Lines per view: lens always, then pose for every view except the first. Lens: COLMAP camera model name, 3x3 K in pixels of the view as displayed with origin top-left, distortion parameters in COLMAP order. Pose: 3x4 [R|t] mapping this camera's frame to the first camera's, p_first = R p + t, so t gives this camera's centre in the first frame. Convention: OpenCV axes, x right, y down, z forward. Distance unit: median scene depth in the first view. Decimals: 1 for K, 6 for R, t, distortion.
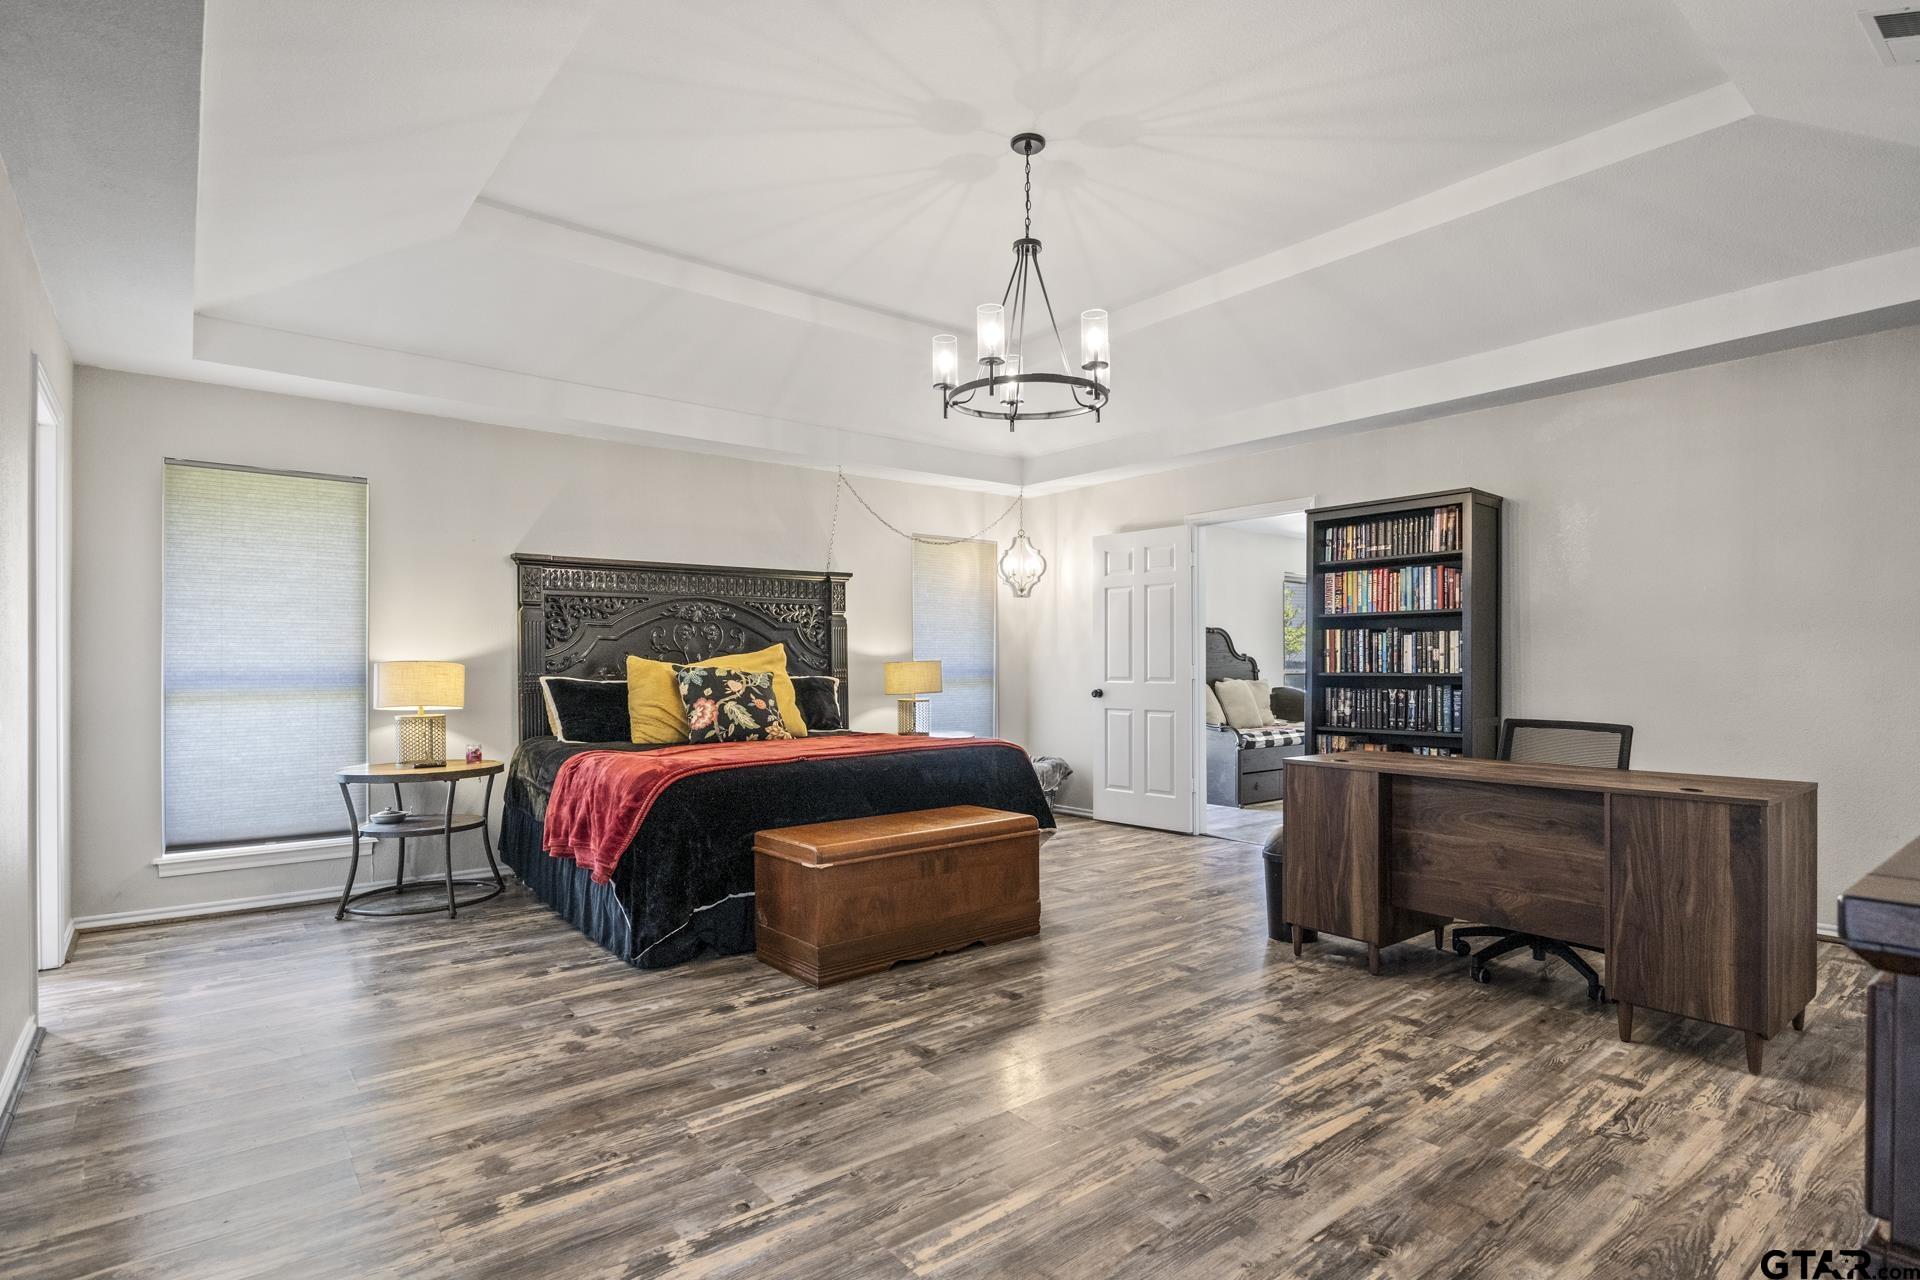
lens RADIAL K [[967.9, 0, 974.7], [0, 967.9, 665.8], [0, 0, 1]] dist [-0.012409, 0.001959]
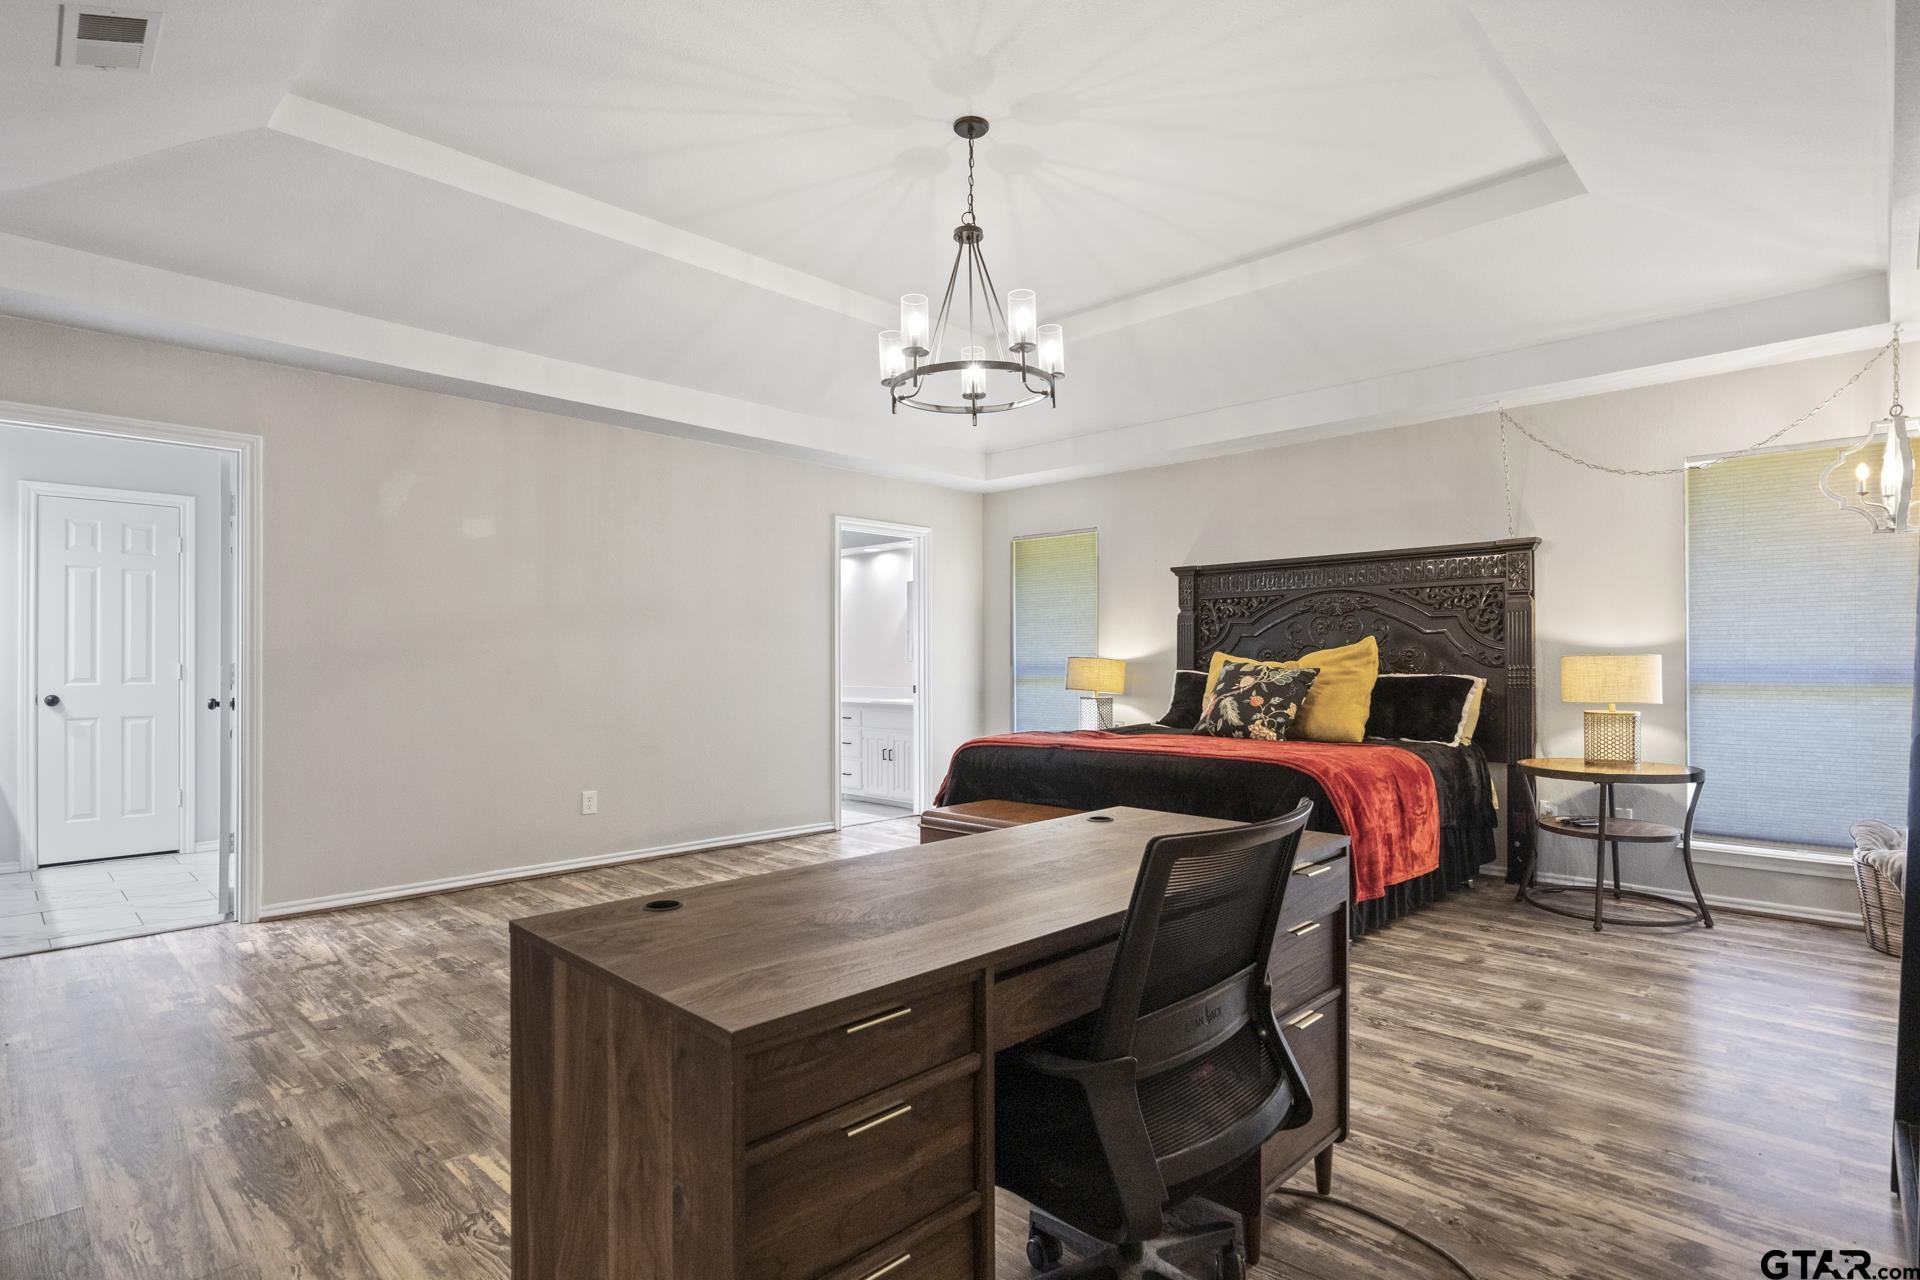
lens RADIAL K [[967.9, 0, 955.0], [0, 967.9, 652.7], [0, 0, 1]] dist [-0.012409, 0.001959]
pose [[0.113342, -0.008611, -0.993519, 1.170998], [-0.002293, 0.999958, -0.008929, 0.001789], [0.993553, 0.003291, 0.113317, 1.000196]]
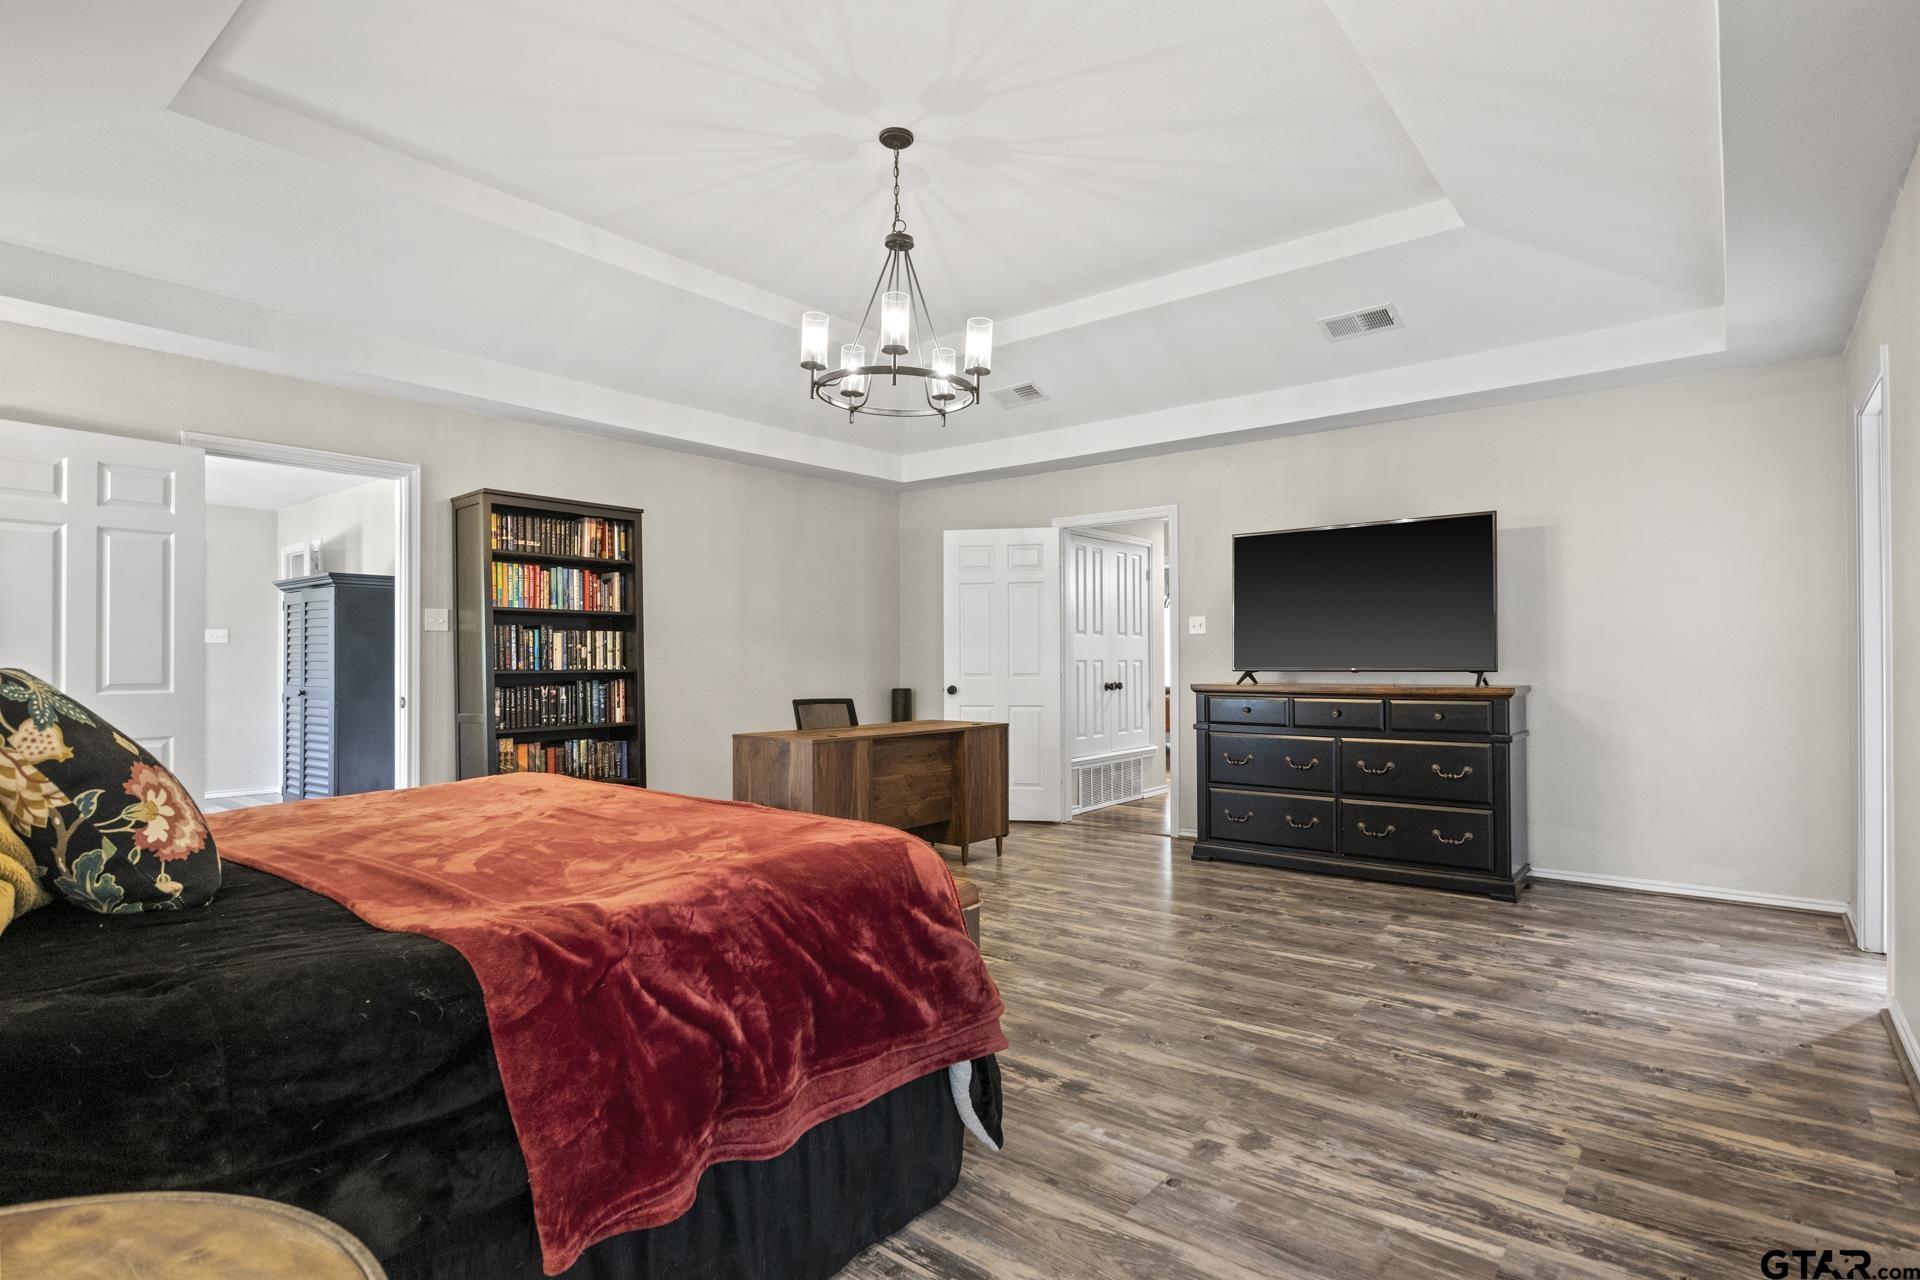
lens RADIAL K [[967.9, 0, 964.3], [0, 967.9, 653.7], [0, 0, 1]] dist [-0.012409, 0.001959]
pose [[-0.204952, 0.010312, 0.978718, -1.070041], [0.007405, 0.999932, -0.008985, 0.004394], [-0.978744, 0.005406, -0.205014, 1.306193]]
